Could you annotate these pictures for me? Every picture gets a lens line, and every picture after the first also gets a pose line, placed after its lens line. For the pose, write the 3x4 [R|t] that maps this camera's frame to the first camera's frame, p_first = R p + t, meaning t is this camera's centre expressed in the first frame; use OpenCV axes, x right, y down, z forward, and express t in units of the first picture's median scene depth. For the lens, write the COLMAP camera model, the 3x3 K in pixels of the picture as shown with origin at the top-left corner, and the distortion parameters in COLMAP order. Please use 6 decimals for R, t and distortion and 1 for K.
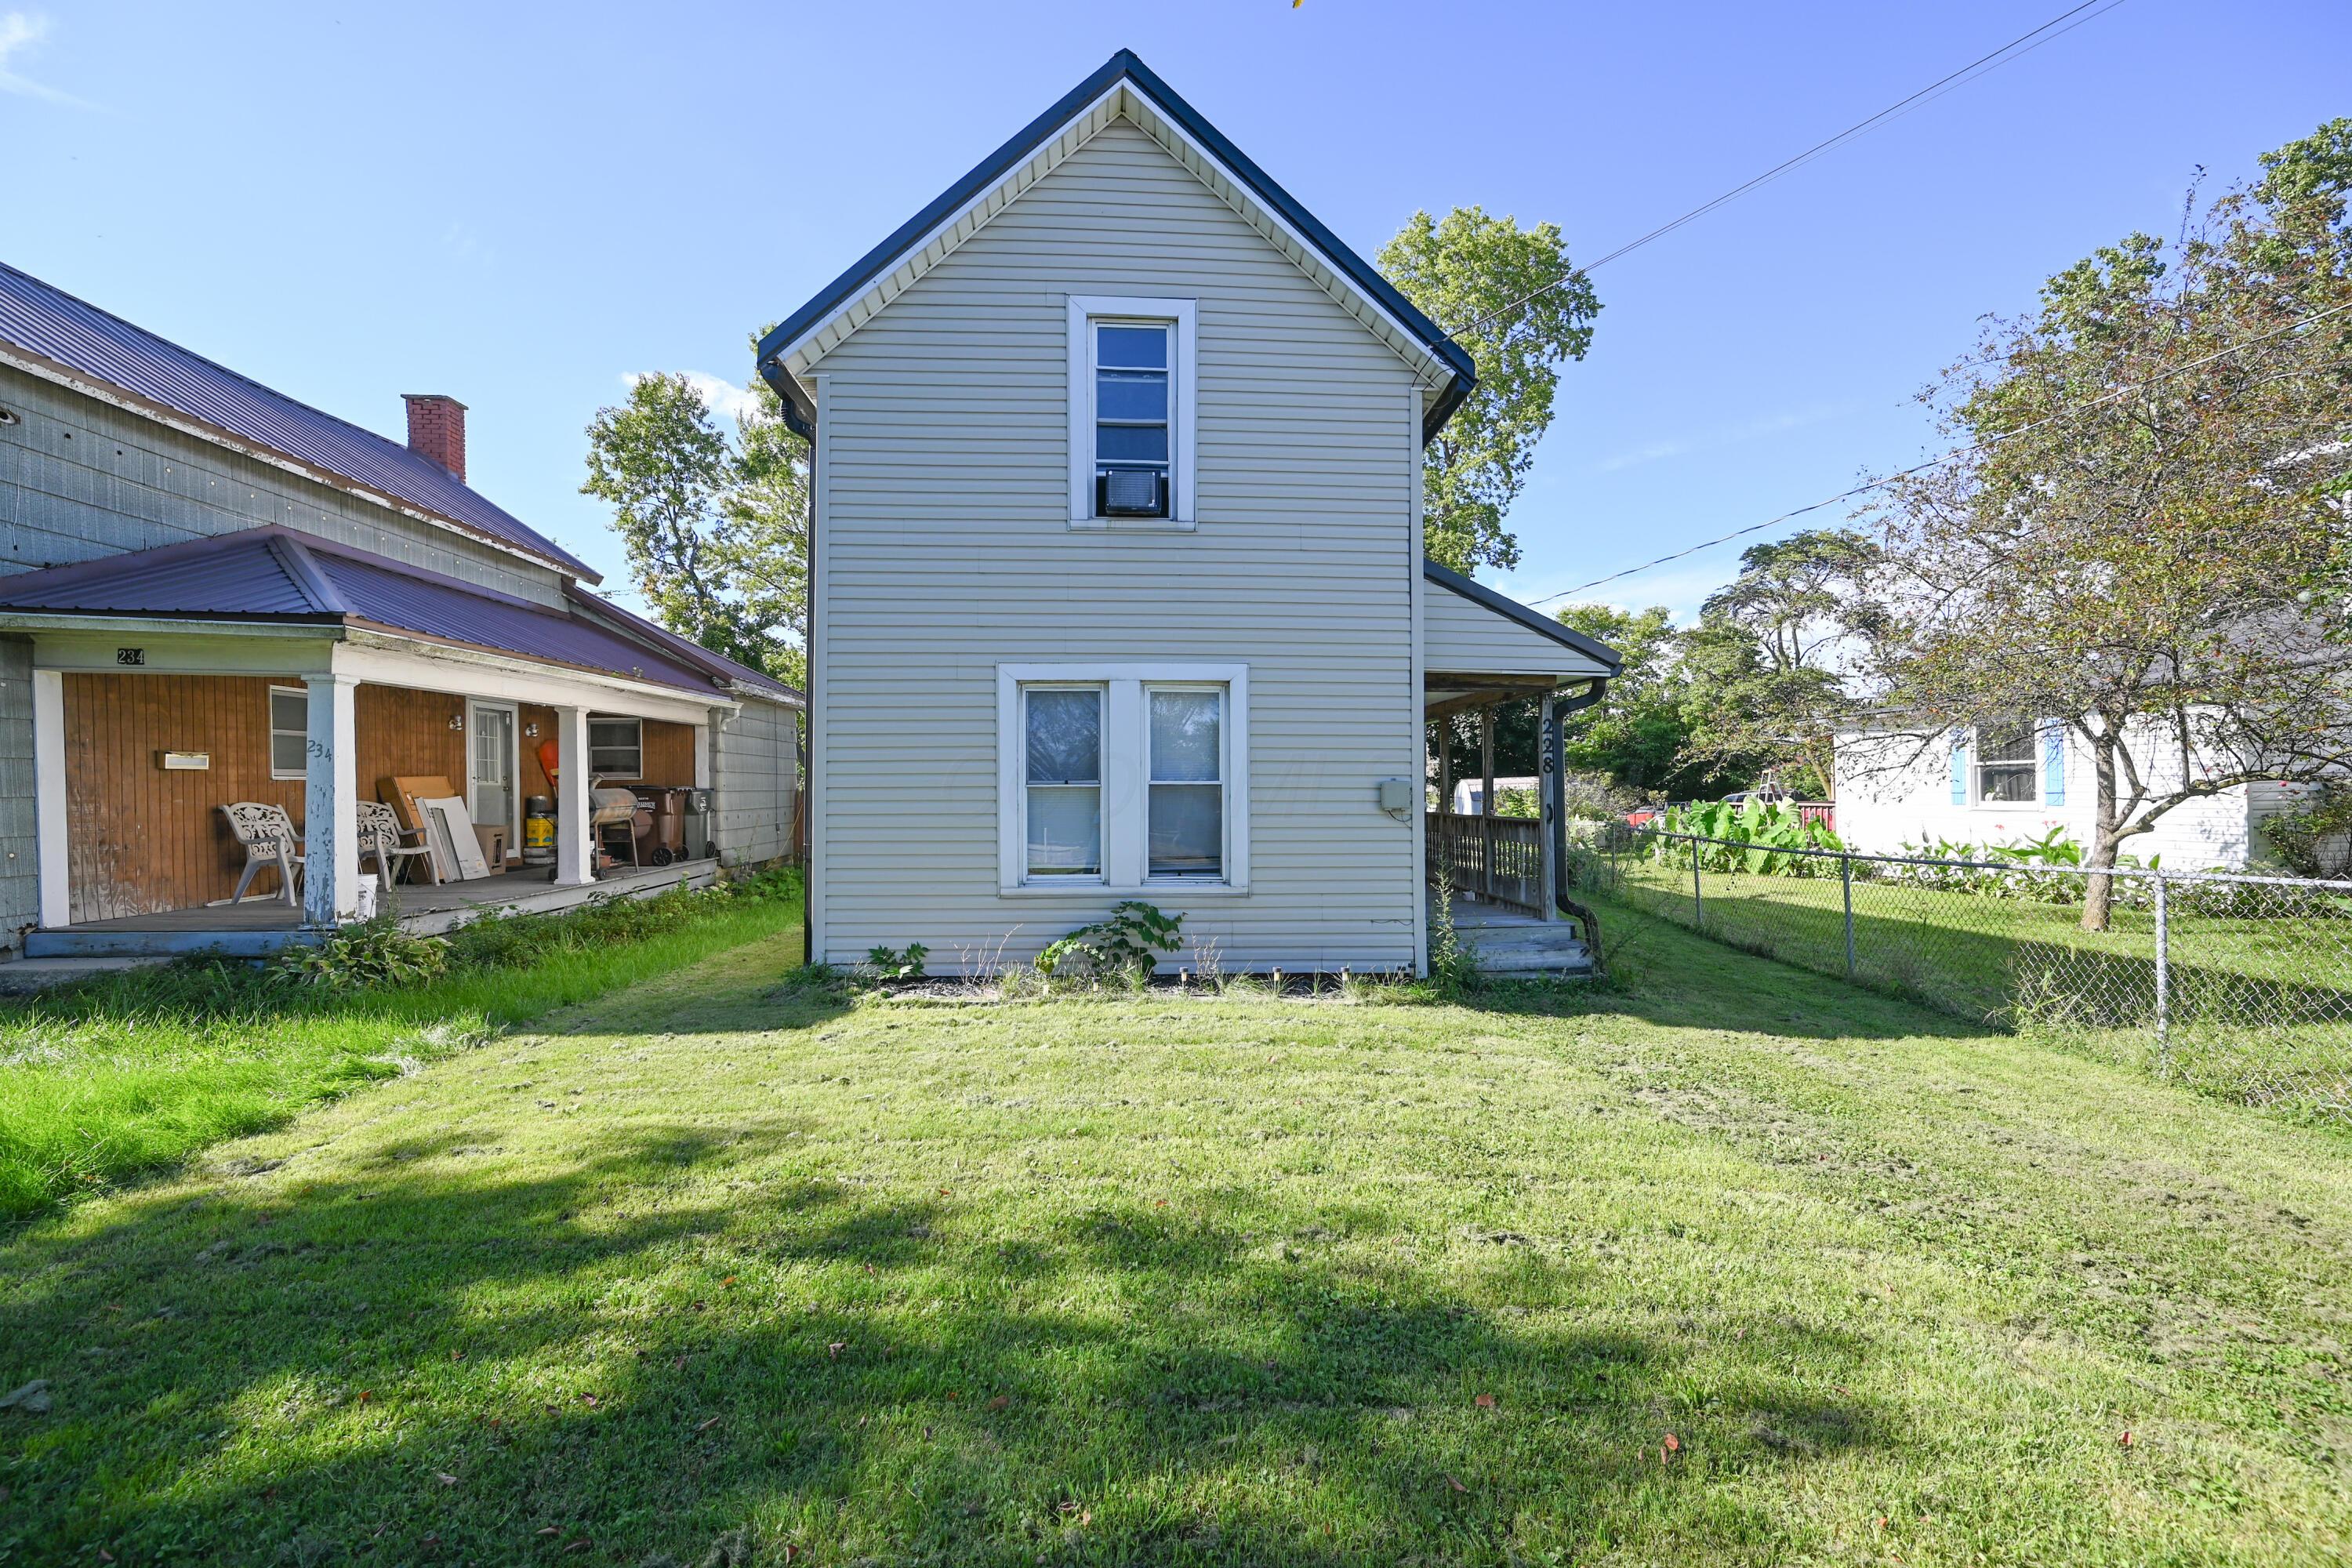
lens RADIAL K [[965.5, 0, 1166.8], [0, 965.5, 793.4], [0, 0, 1]] dist [-0.001097, -0.000858]
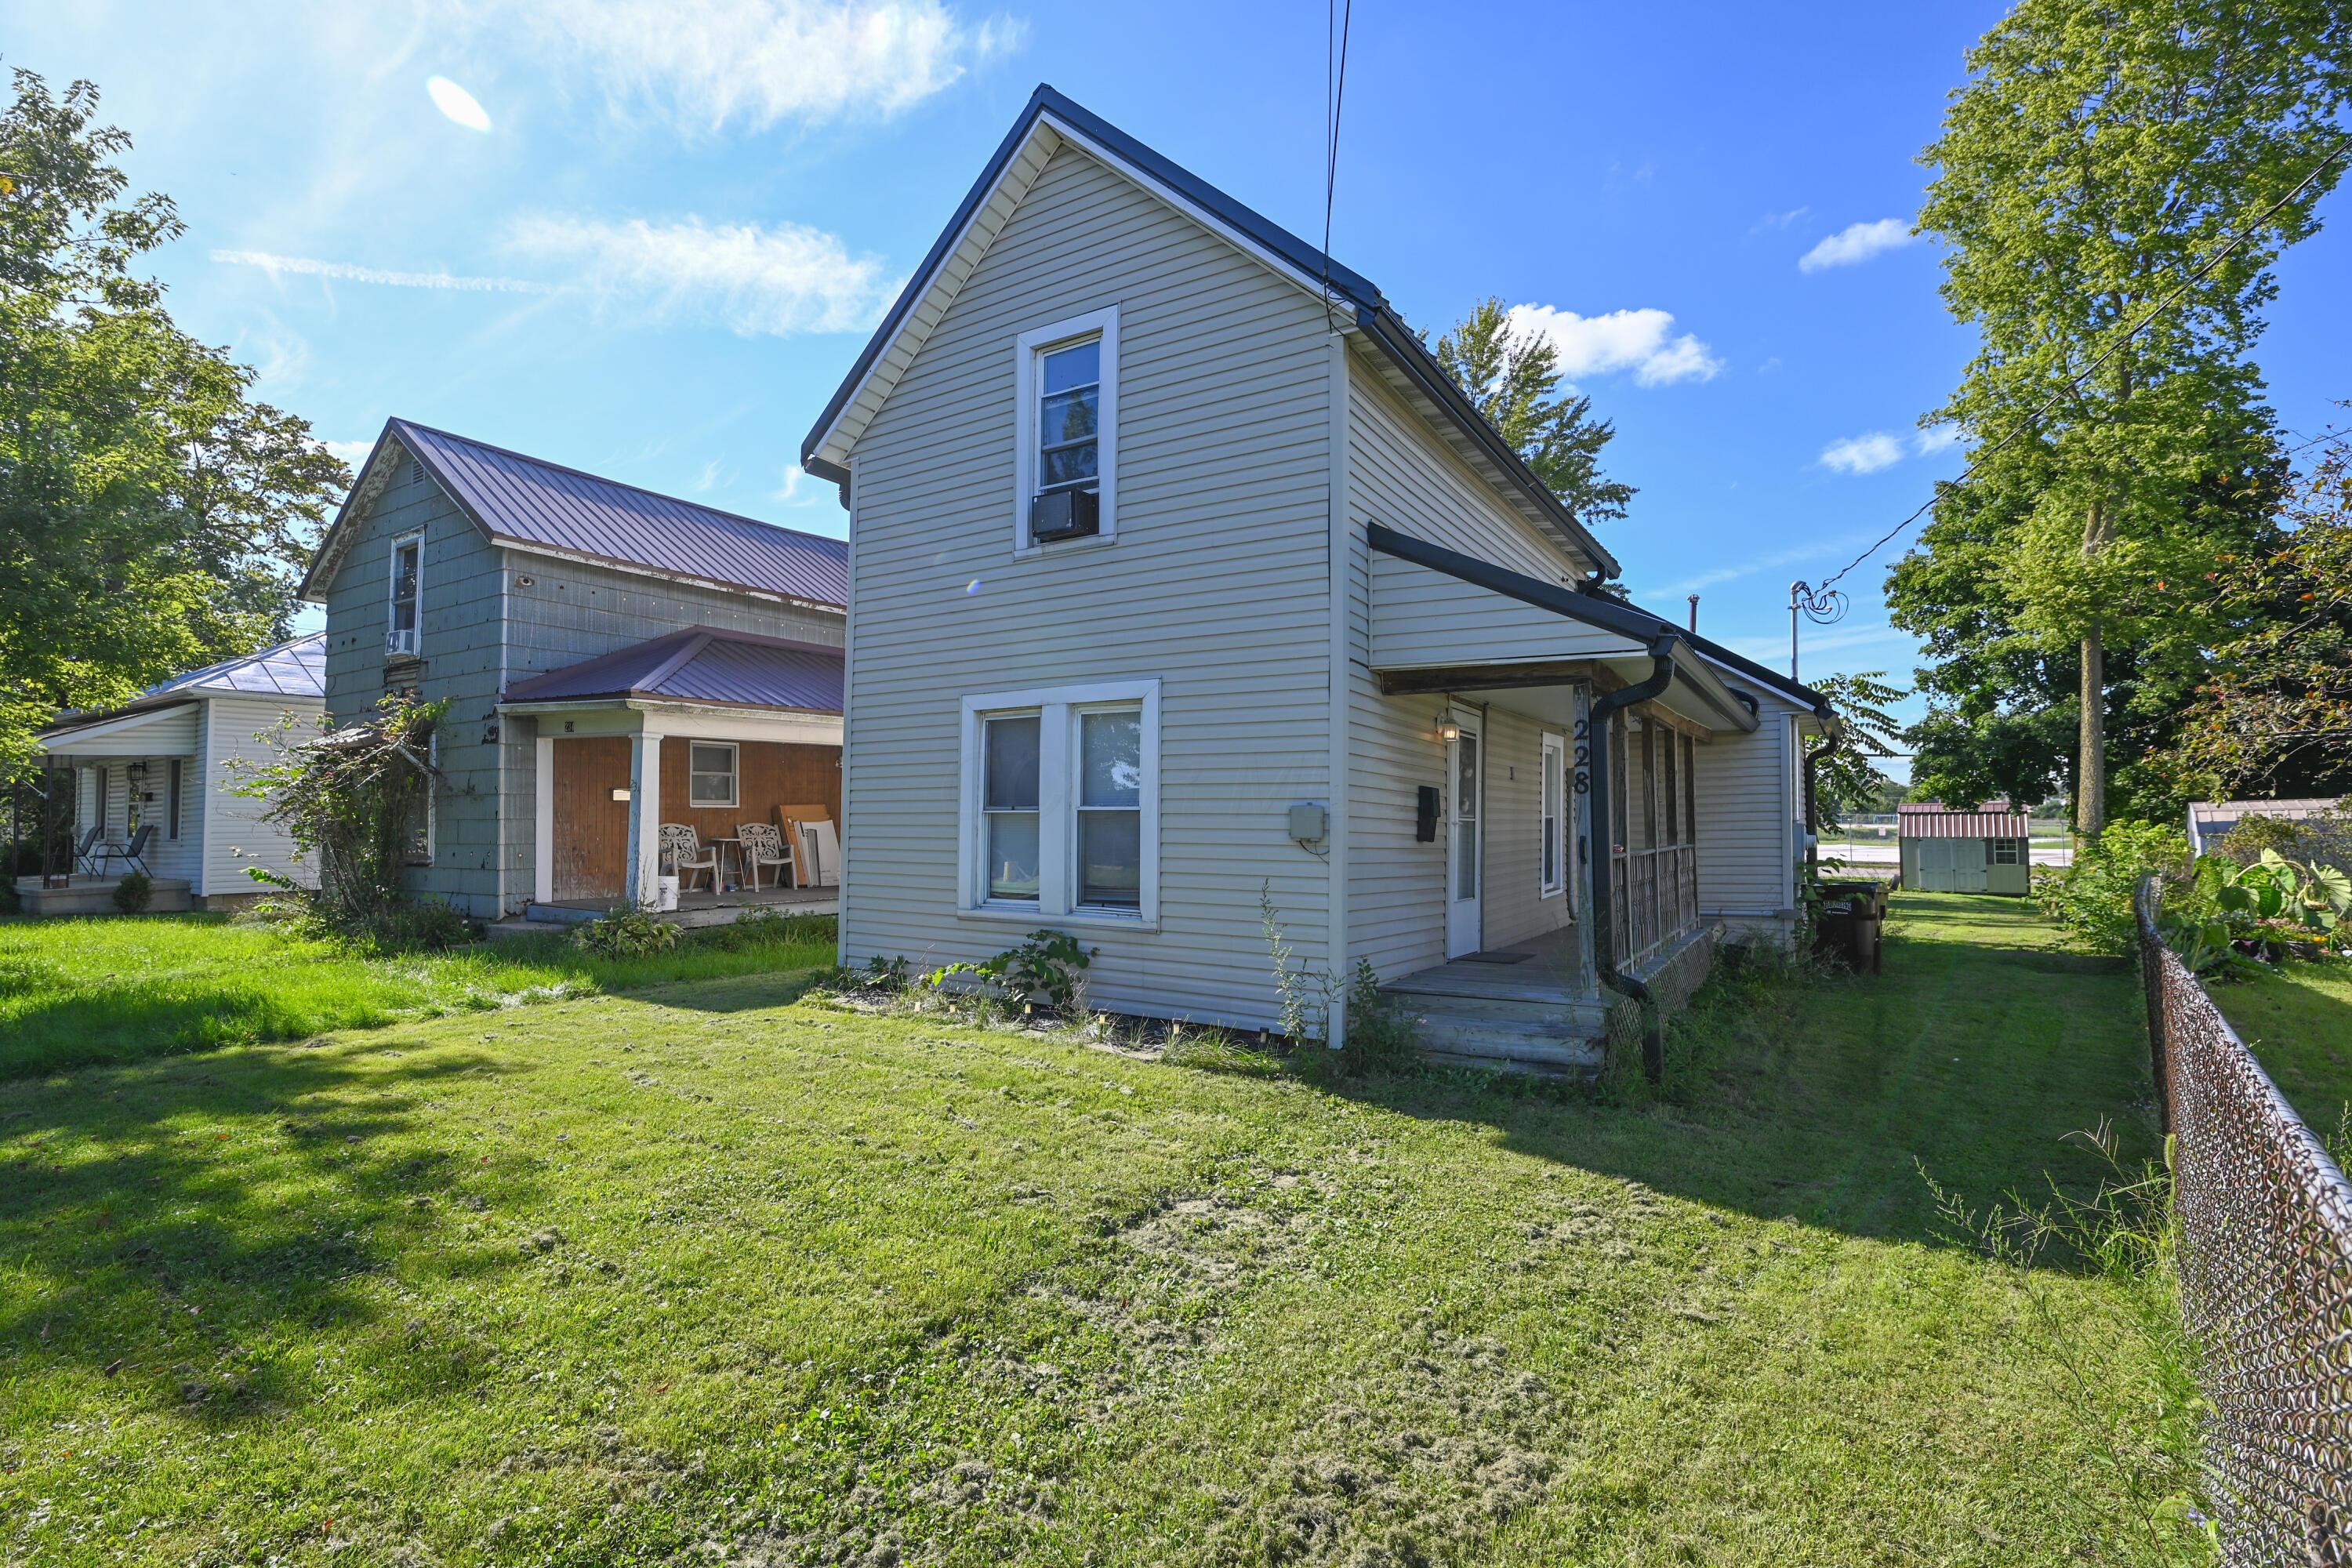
lens RADIAL K [[1063.4, 0, 1176.0], [0, 1063.4, 784.0], [0, 0, 1]] dist [-0.003495, 0.000033]
pose [[0.814624, -0.014925, -0.579798, 0.681285], [-0.005668, 0.999416, -0.033691, -0.000247], [0.579962, 0.030731, 0.814063, 0.189290]]
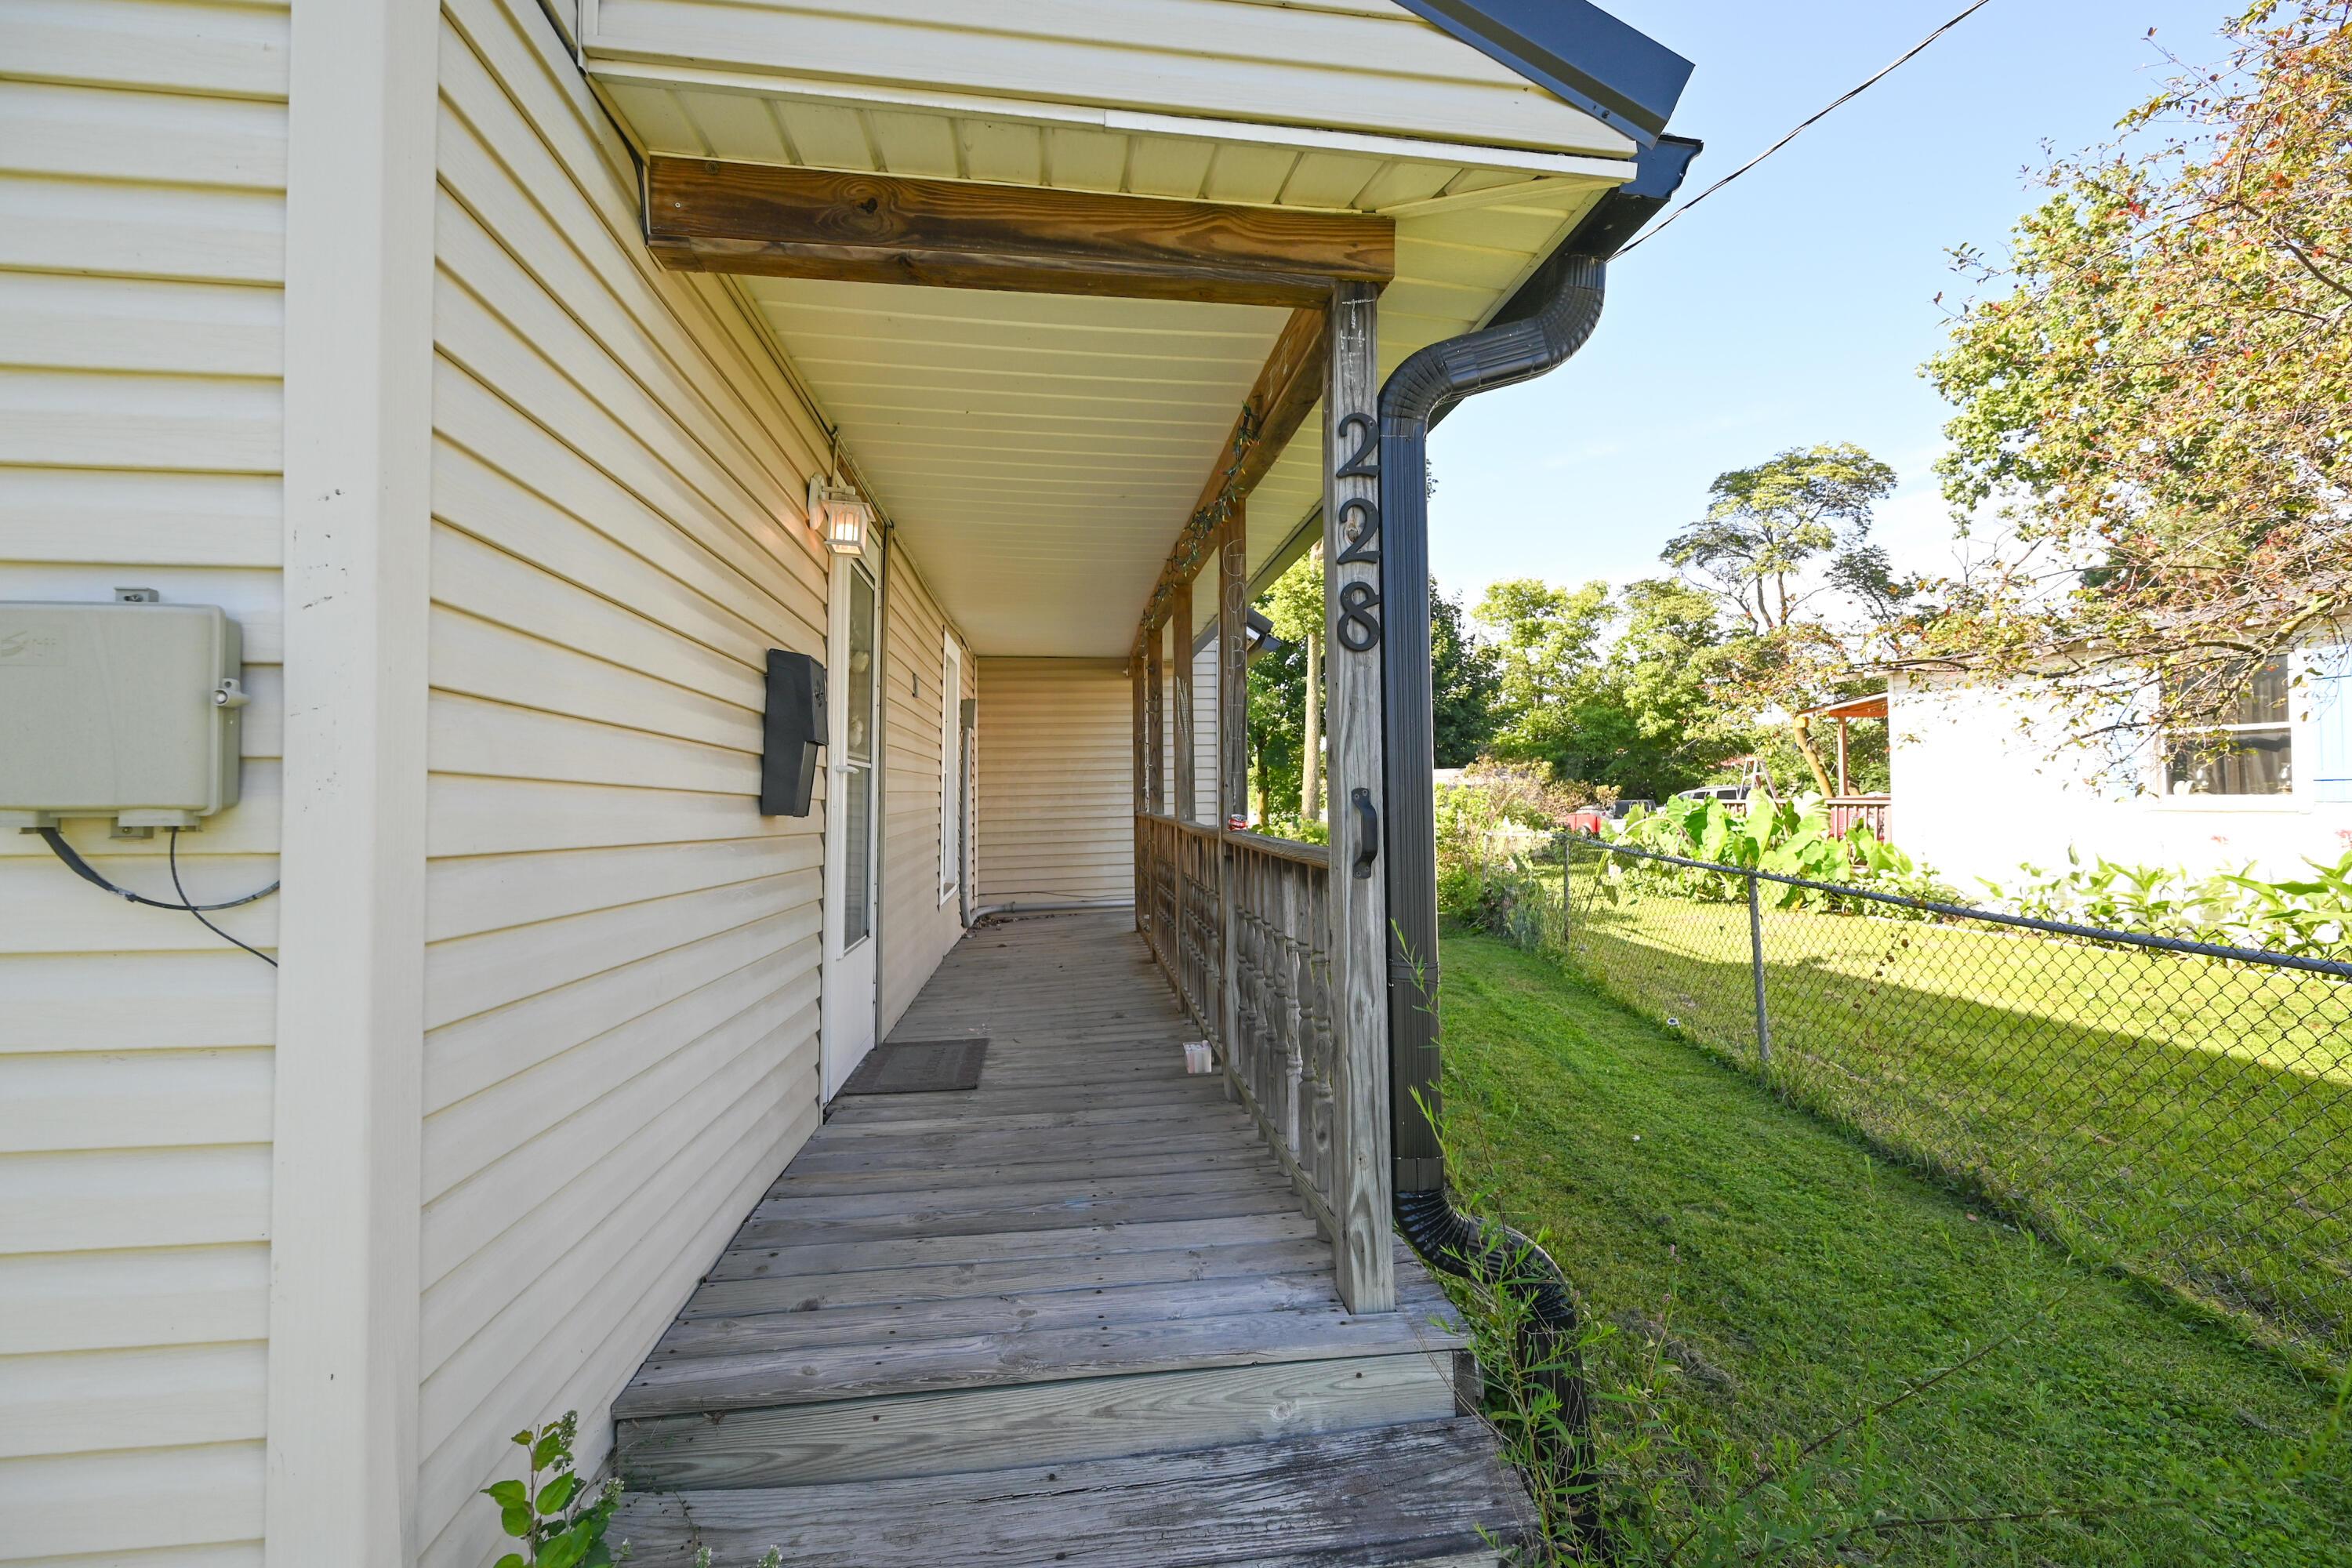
lens RADIAL K [[965.5, 0, 1166.8], [0, 965.5, 793.4], [0, 0, 1]] dist [-0.001097, -0.000858]
pose [[0.998156, -0.000791, 0.060688, 0.376269], [0.000807, 1.000000, -0.000245, 0.012799], [-0.060687, 0.000293, 0.998157, 0.866499]]
